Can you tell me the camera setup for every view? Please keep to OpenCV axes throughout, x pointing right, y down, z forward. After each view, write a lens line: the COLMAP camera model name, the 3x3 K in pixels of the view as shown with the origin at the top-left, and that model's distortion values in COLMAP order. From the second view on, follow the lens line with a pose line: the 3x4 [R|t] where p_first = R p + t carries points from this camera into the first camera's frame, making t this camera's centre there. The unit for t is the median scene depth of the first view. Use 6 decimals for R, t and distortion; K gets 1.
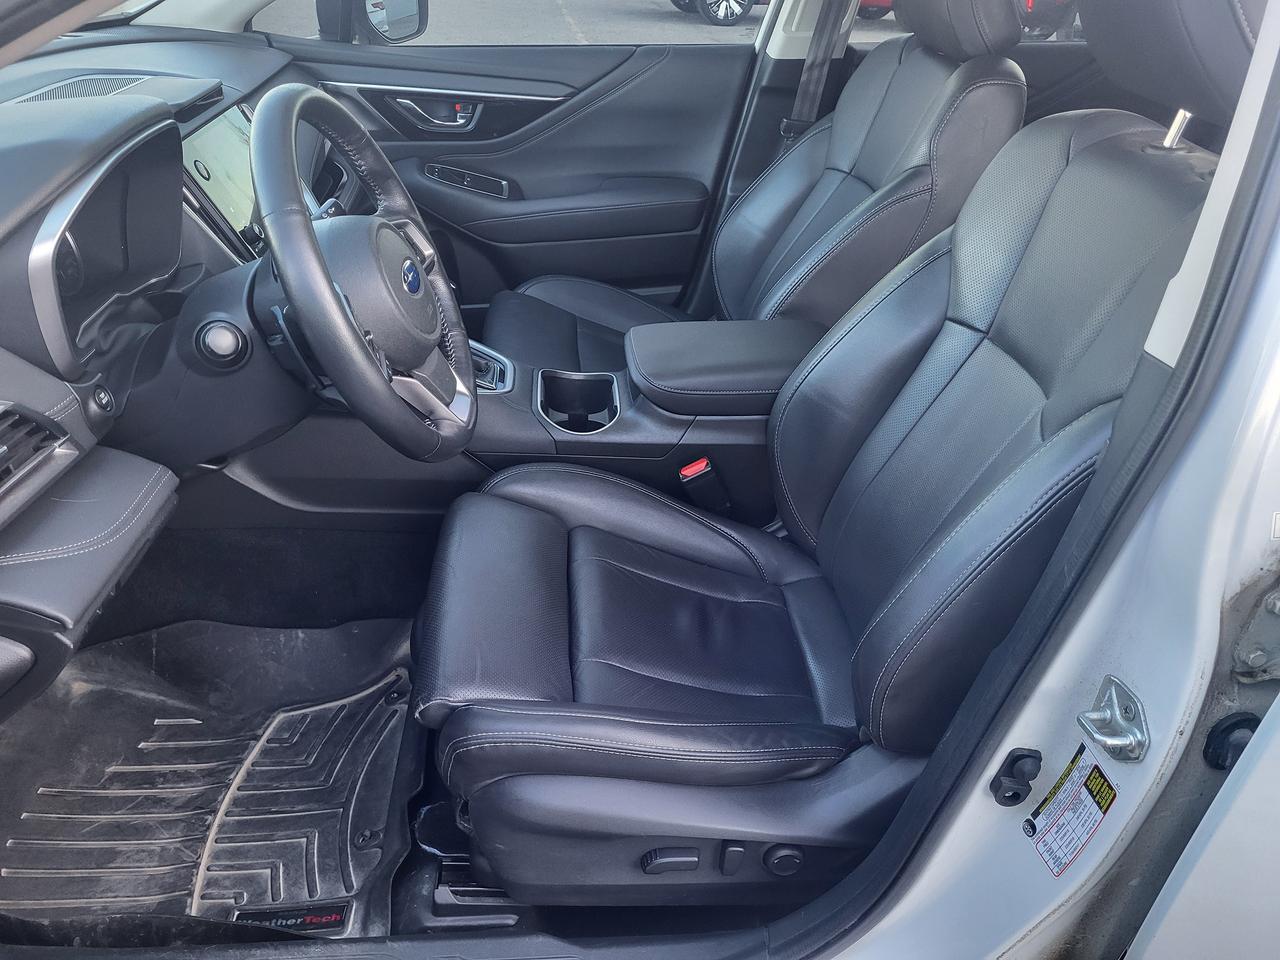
lens RADIAL K [[995.6, 0, 636.4], [0, 995.6, 473.7], [0, 0, 1]] dist [0.048563, -0.060926]
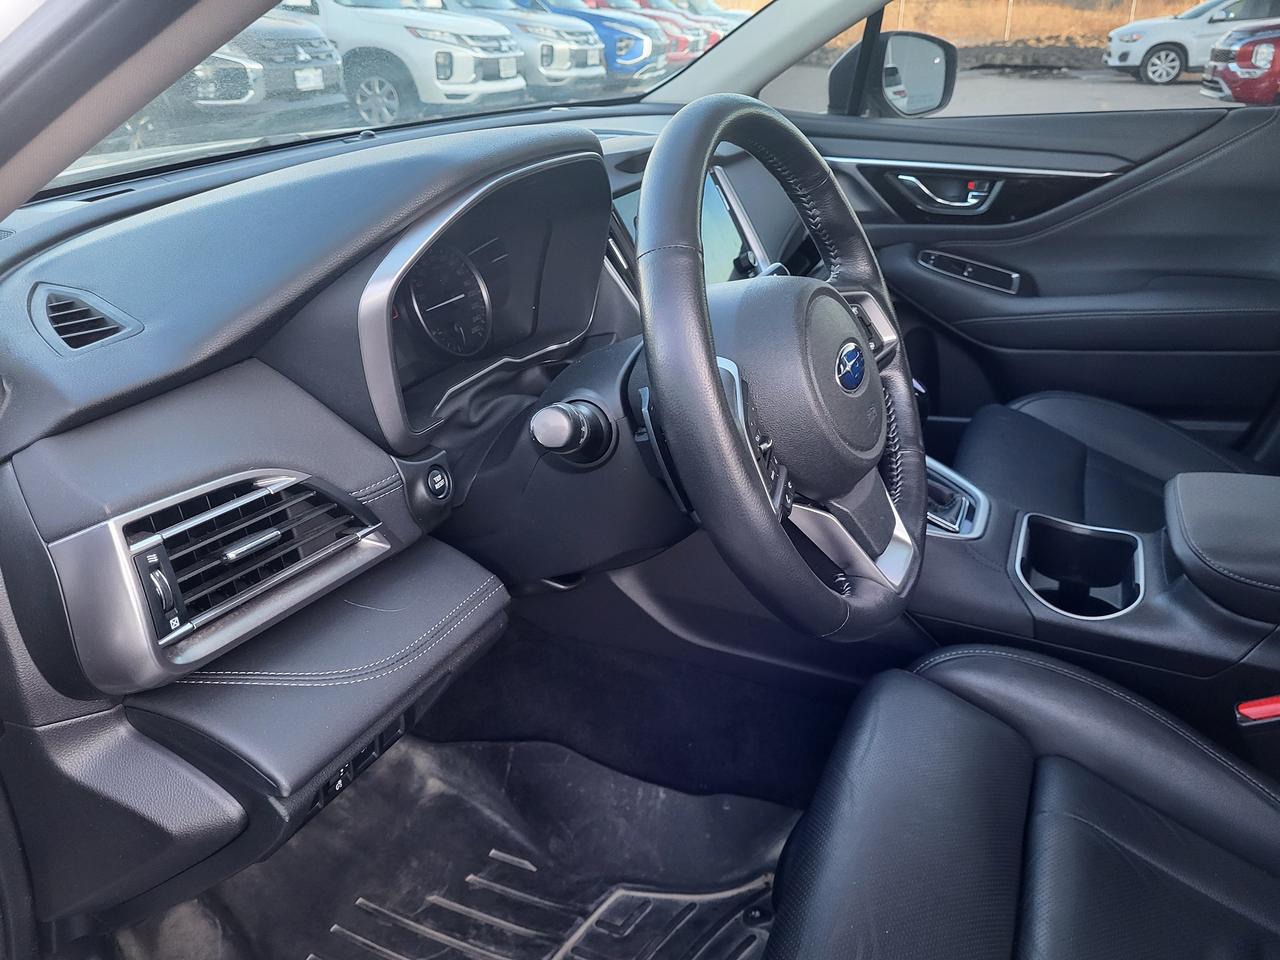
lens RADIAL K [[995.6, 0, 636.4], [0, 995.6, 473.7], [0, 0, 1]] dist [0.048563, -0.060926]
pose [[0.884745, 0.133256, -0.446620, -0.028937], [-0.179027, 0.981909, -0.061681, -0.040726], [0.430321, 0.134529, 0.892595, 0.244516]]
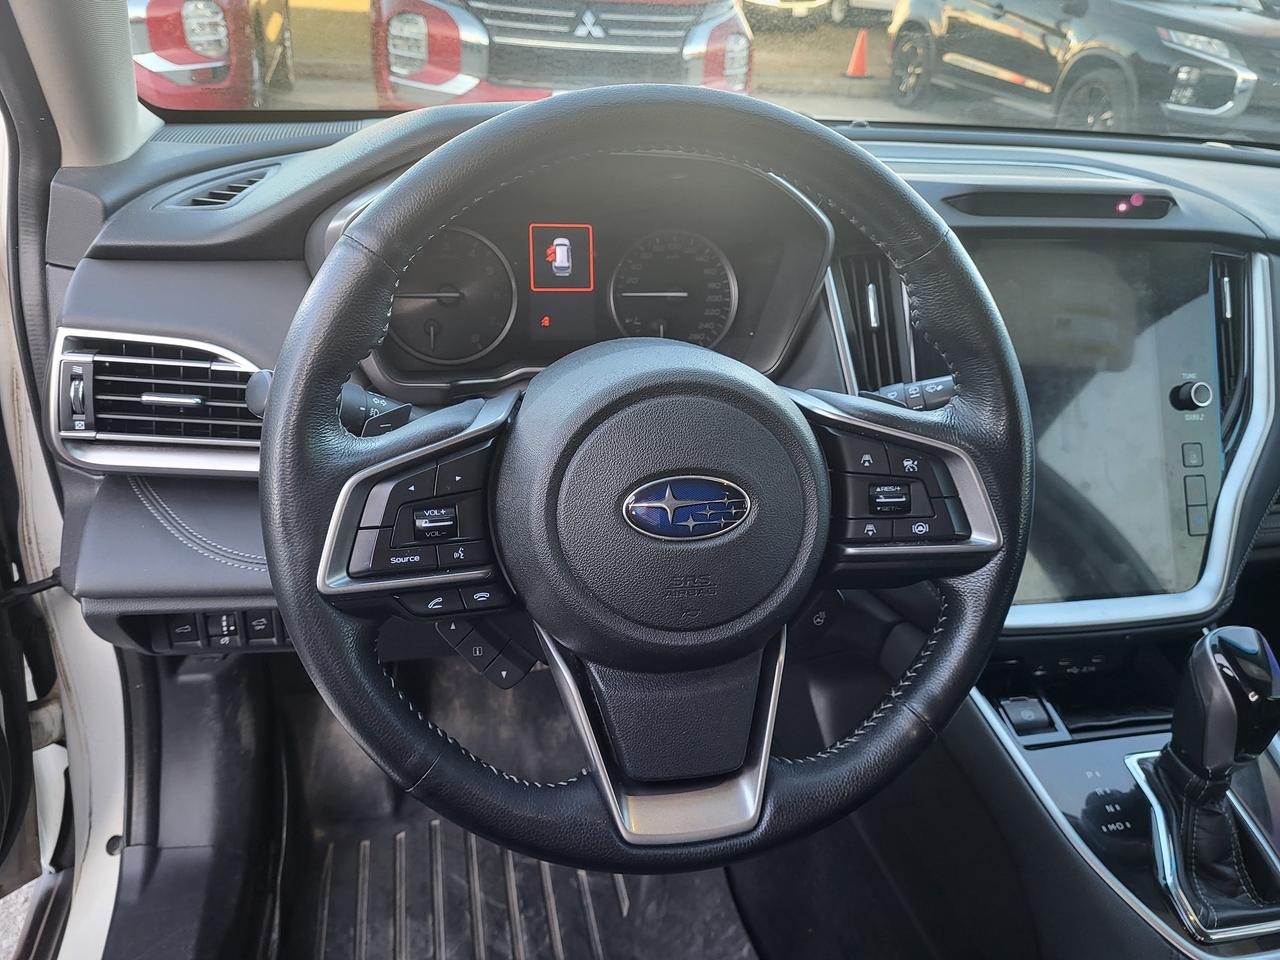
lens RADIAL K [[995.6, 0, 636.4], [0, 995.6, 473.7], [0, 0, 1]] dist [0.048563, -0.060926]
pose [[0.133004, 0.392969, -0.909882, 0.137032], [-0.539468, 0.798835, 0.266151, -0.234477], [0.831435, 0.455453, 0.318243, 0.605931]]
